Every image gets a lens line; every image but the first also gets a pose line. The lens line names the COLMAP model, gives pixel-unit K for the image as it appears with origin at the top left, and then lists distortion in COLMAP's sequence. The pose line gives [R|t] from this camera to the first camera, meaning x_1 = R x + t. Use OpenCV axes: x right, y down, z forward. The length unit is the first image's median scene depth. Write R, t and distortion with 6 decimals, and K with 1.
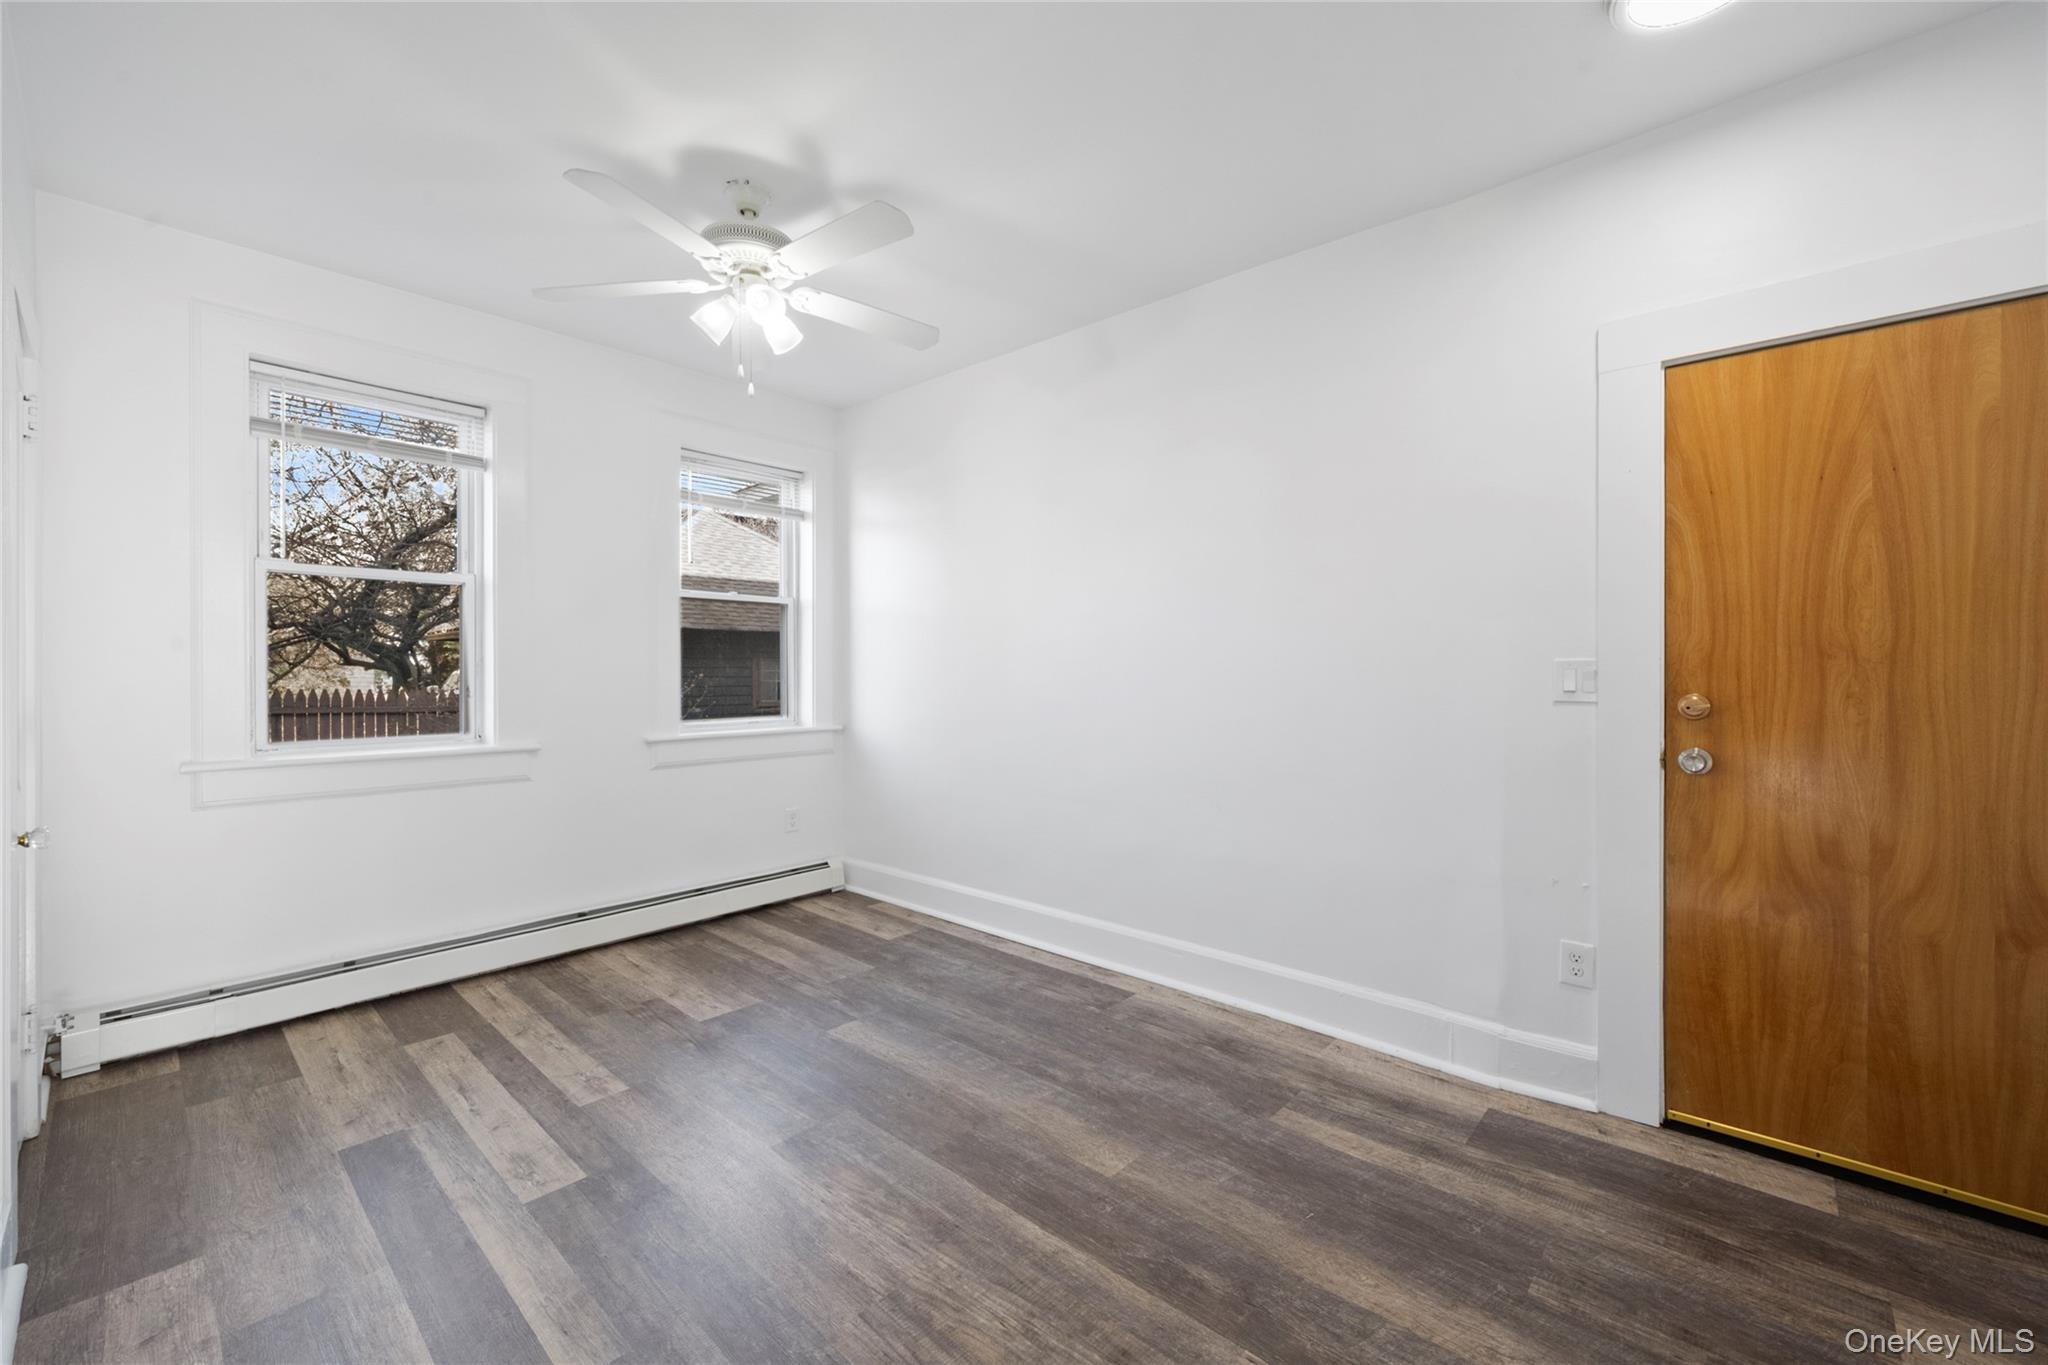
lens RADIAL K [[820.9, 0, 1024.6], [0, 820.9, 677.0], [0, 0, 1]] dist [-0.001404, 0.000033]
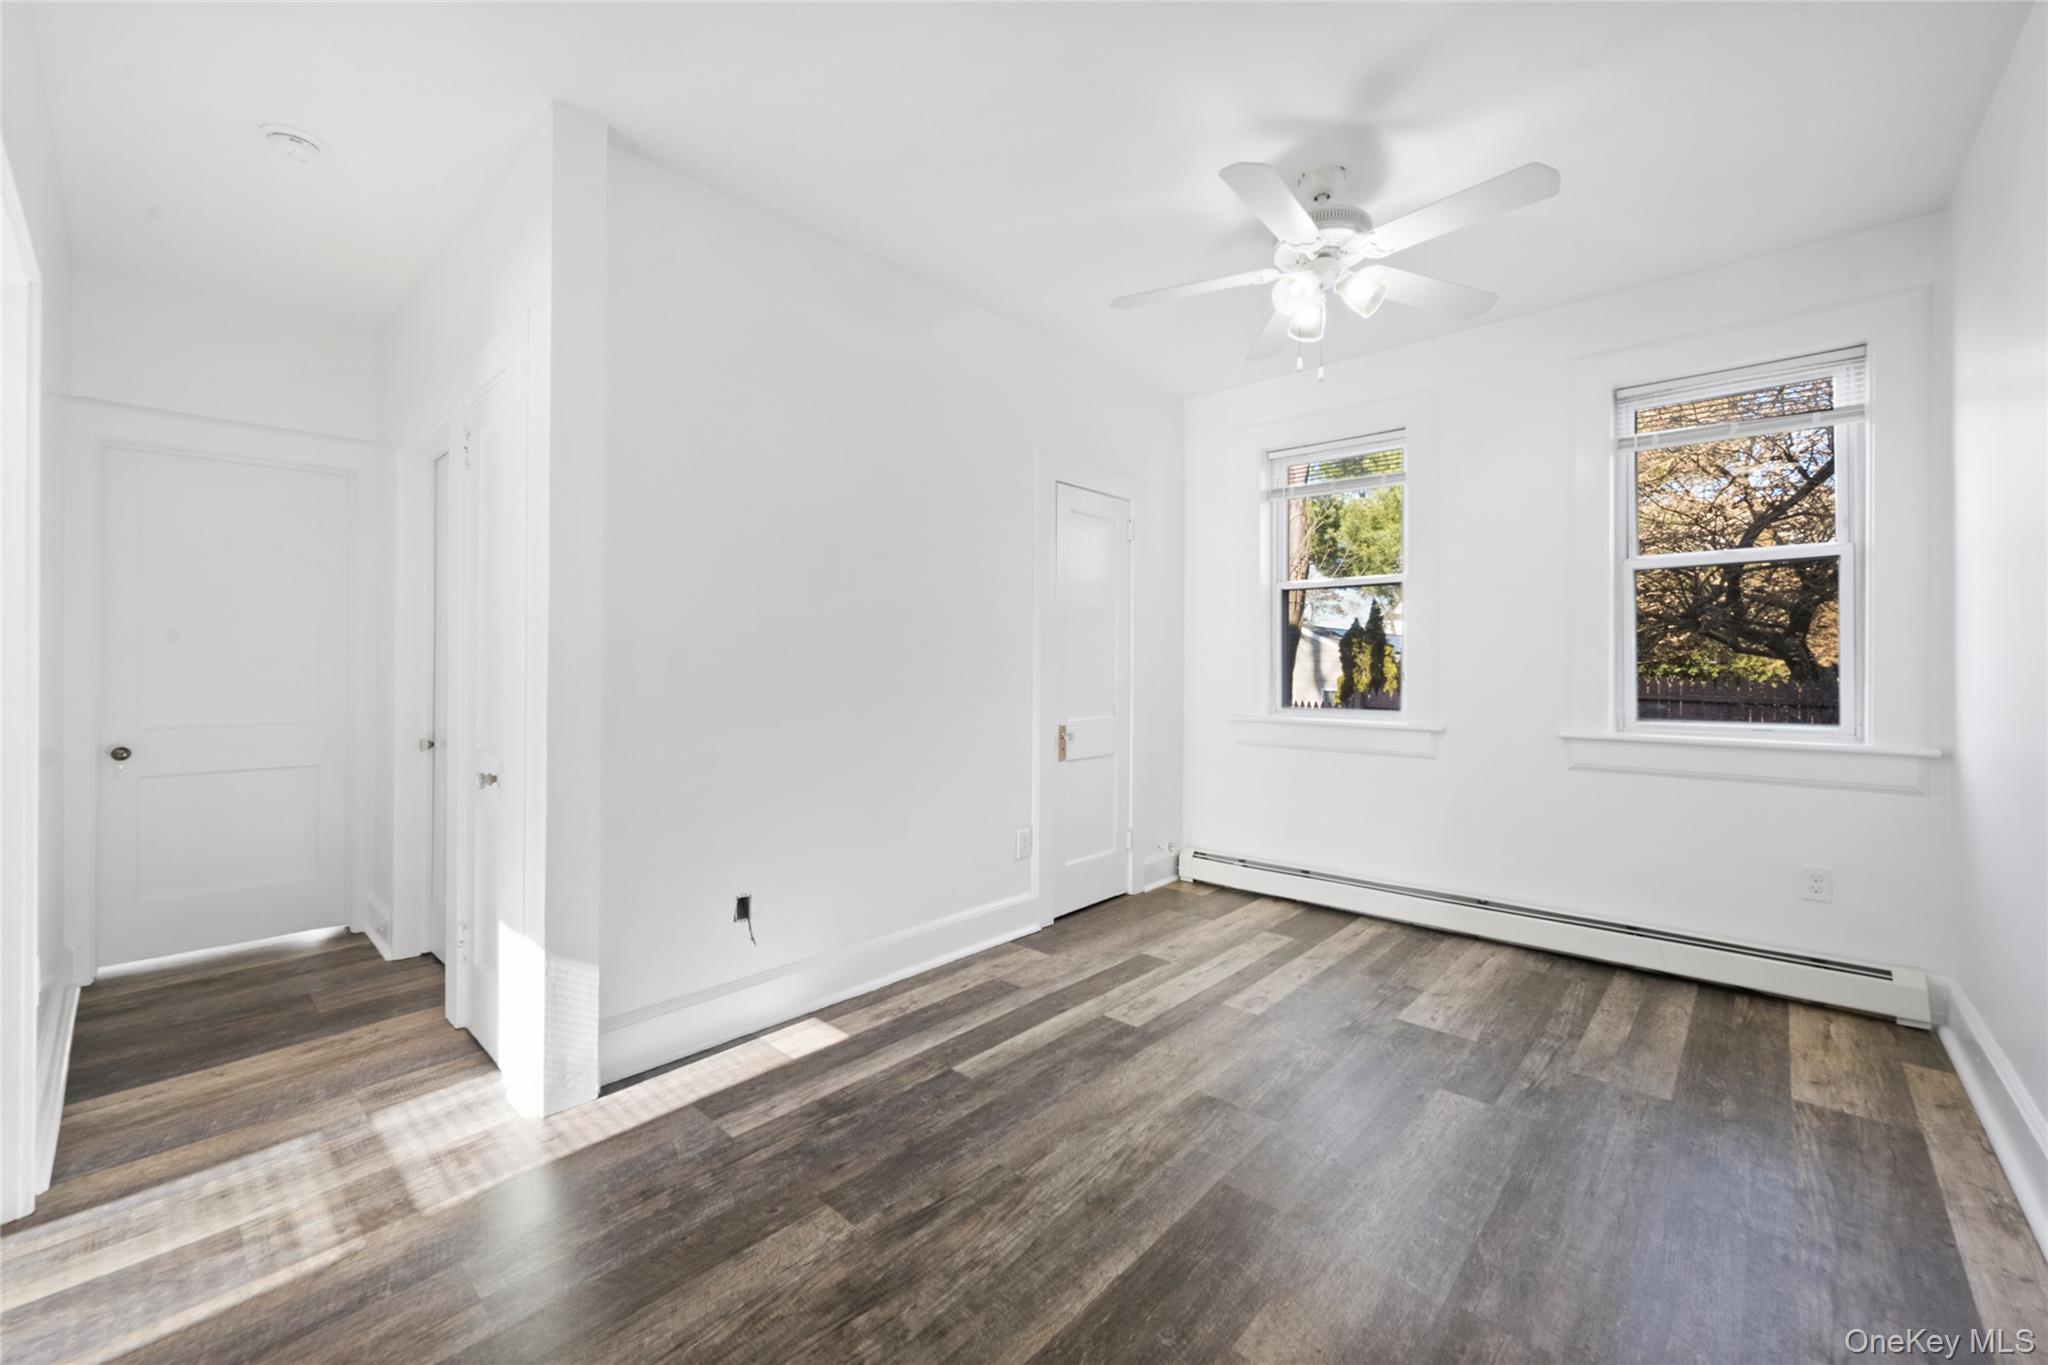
lens RADIAL K [[820.9, 0, 1028.5], [0, 820.9, 664.2], [0, 0, 1]] dist [-0.001404, 0.000033]
pose [[-0.002104, 0.004125, -0.999989, 0.586943], [-0.006864, 0.999968, 0.004140, -0.000011], [0.999974, 0.006873, -0.002075, 0.576629]]
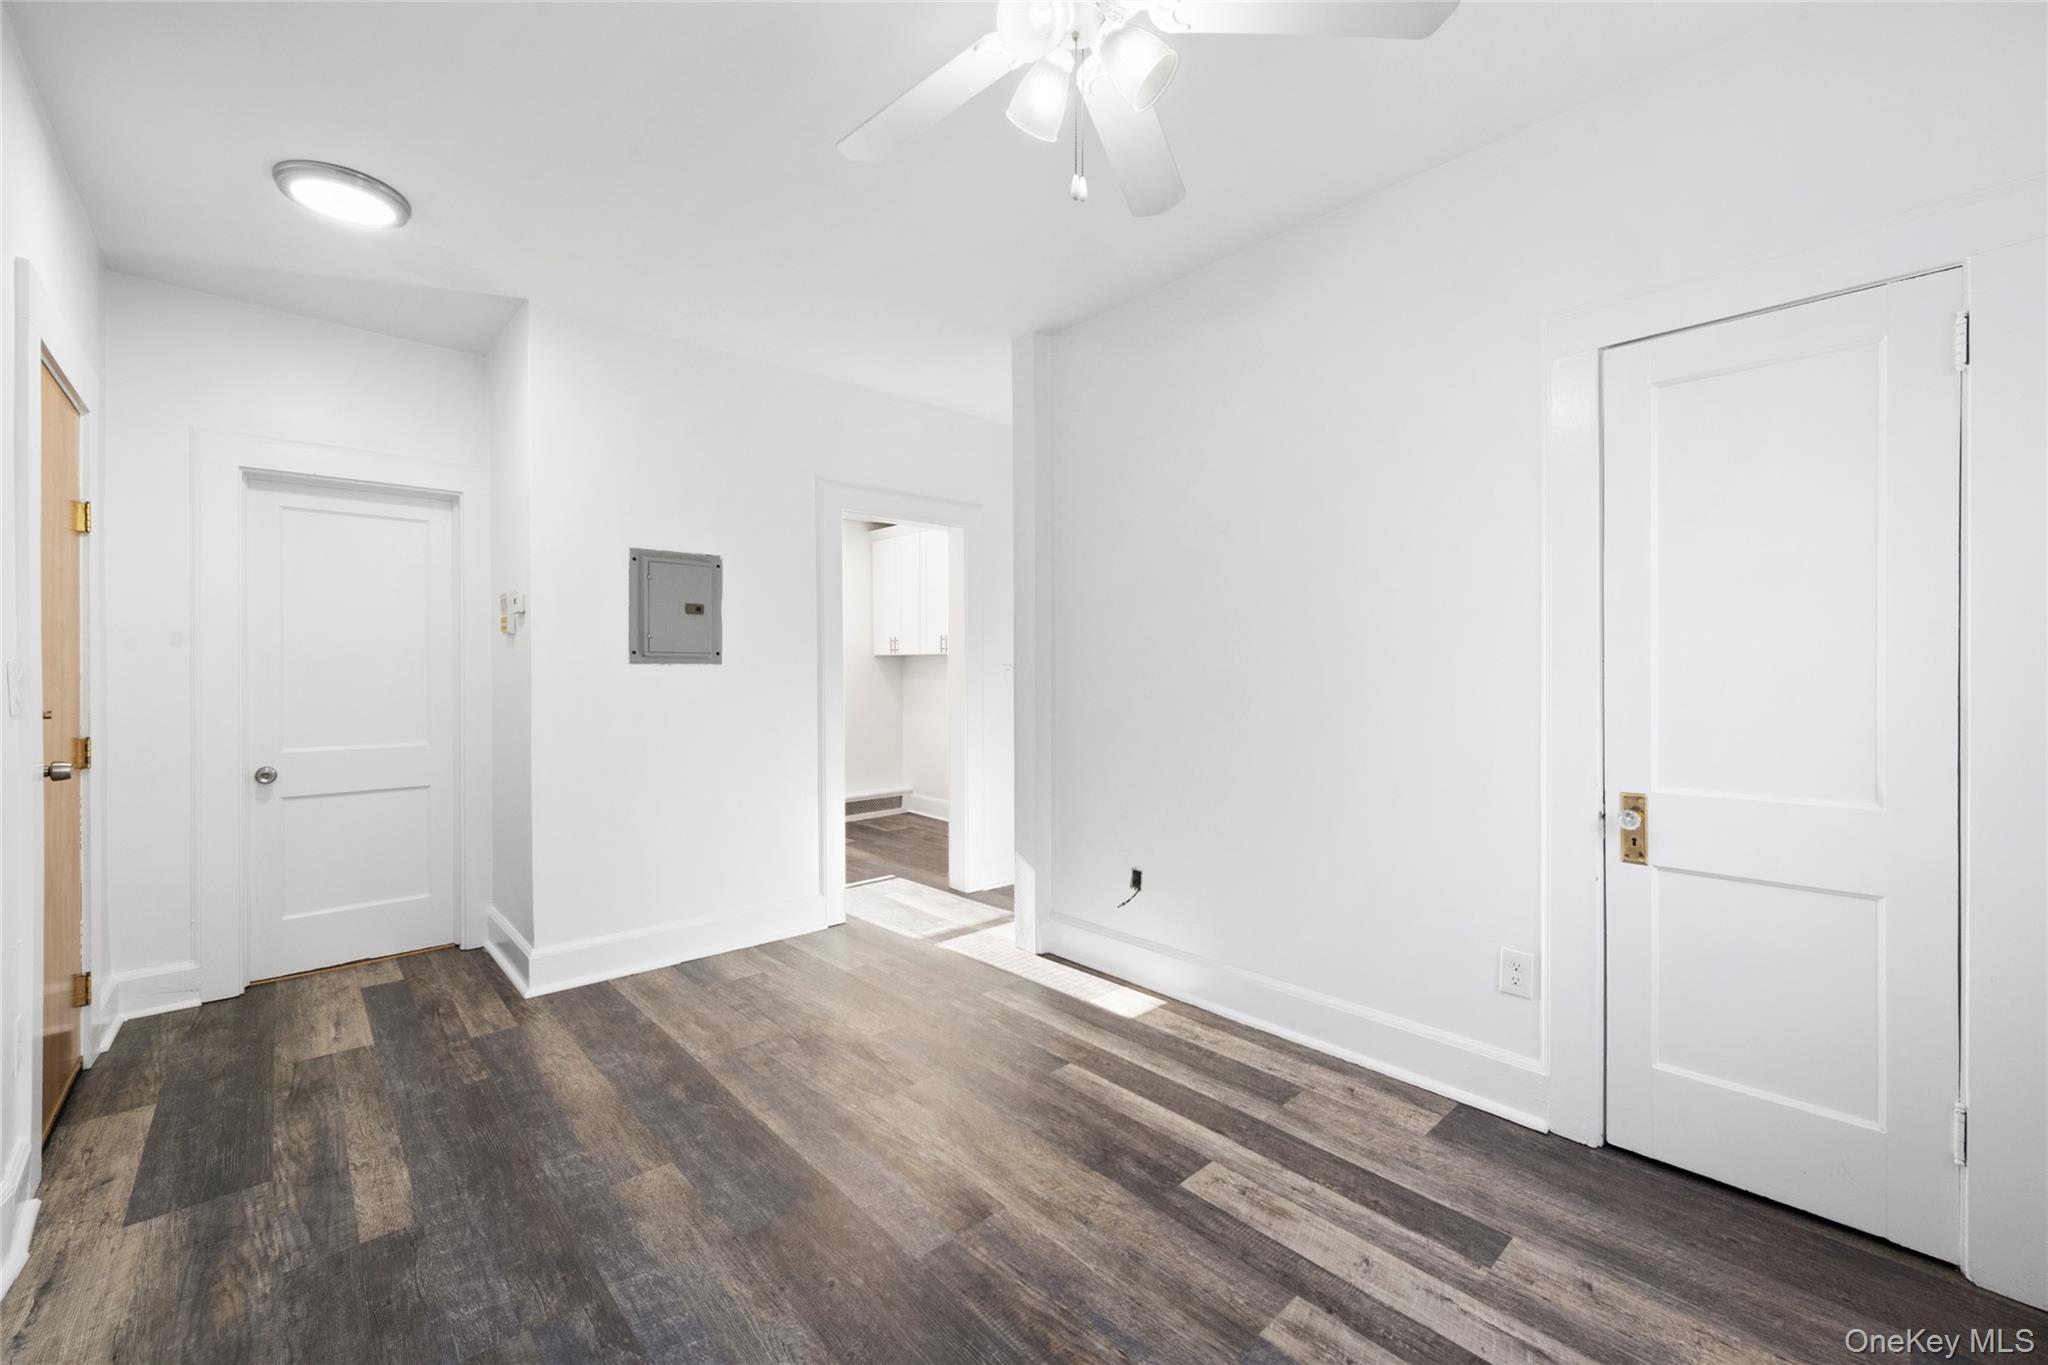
lens RADIAL K [[820.9, 0, 1029.5], [0, 820.9, 674.8], [0, 0, 1]] dist [-0.001404, 0.000033]
pose [[-0.996045, 0.003345, 0.088782, -0.311599], [0.004073, 0.999960, 0.008020, -0.009111], [-0.088752, 0.008350, -0.996019, 1.404555]]
